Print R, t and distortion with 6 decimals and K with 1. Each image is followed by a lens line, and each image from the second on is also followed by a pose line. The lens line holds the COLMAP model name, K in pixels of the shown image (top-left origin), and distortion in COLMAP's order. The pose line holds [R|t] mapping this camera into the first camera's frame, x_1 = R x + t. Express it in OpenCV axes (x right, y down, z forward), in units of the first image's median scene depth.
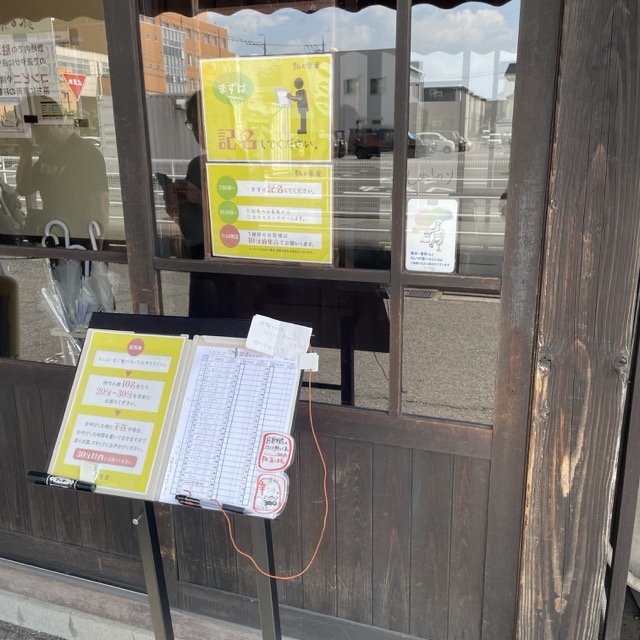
lens RADIAL K [[640.7, 0, 319.5], [0, 640.7, 309.7], [0, 0, 1]] dist [0.053221, -0.005495]
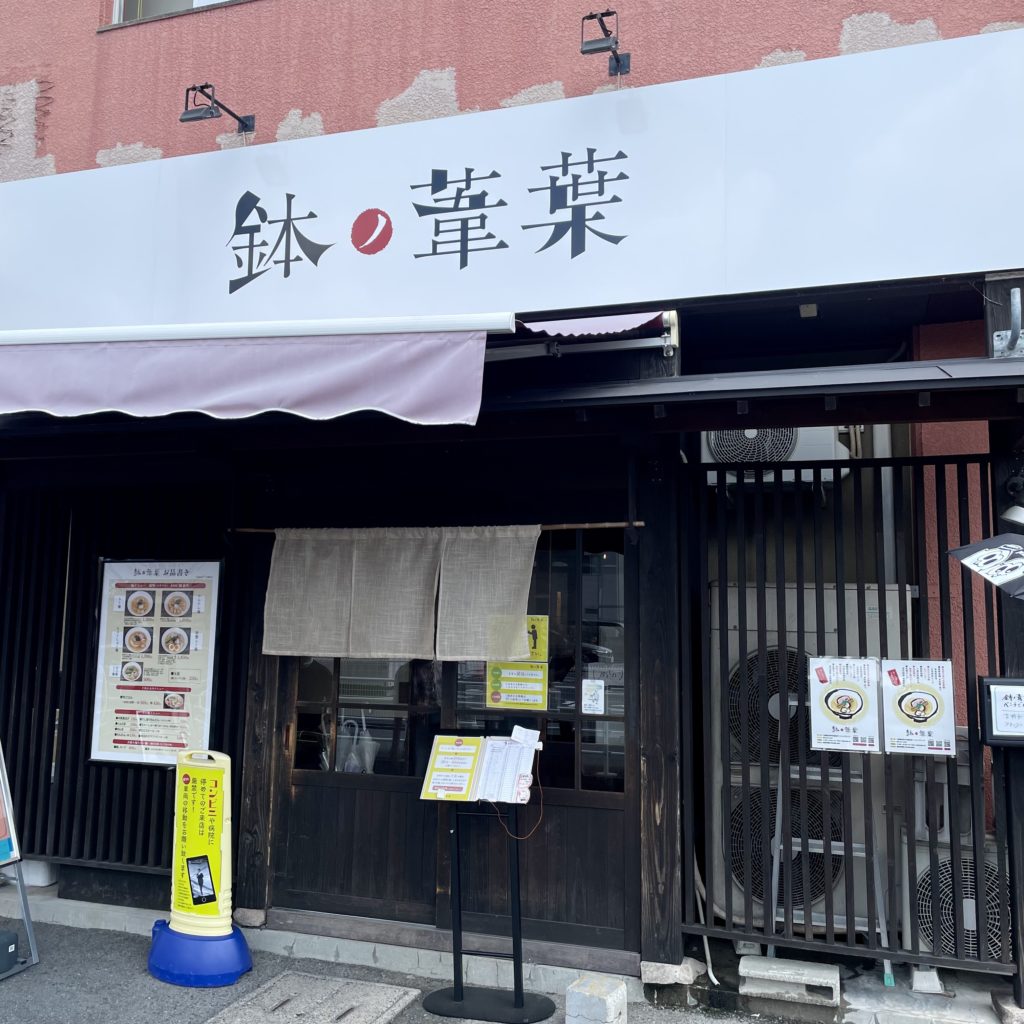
lens RADIAL K [[1025.1, 0, 511.3], [0, 1025.1, 495.4], [0, 0, 1]] dist [0.053221, -0.005495]
pose [[0.999615, 0.027026, 0.006301, -0.136268], [-0.022702, 0.926975, -0.374436, 0.534415], [-0.015961, 0.374149, 0.927231, -2.354451]]
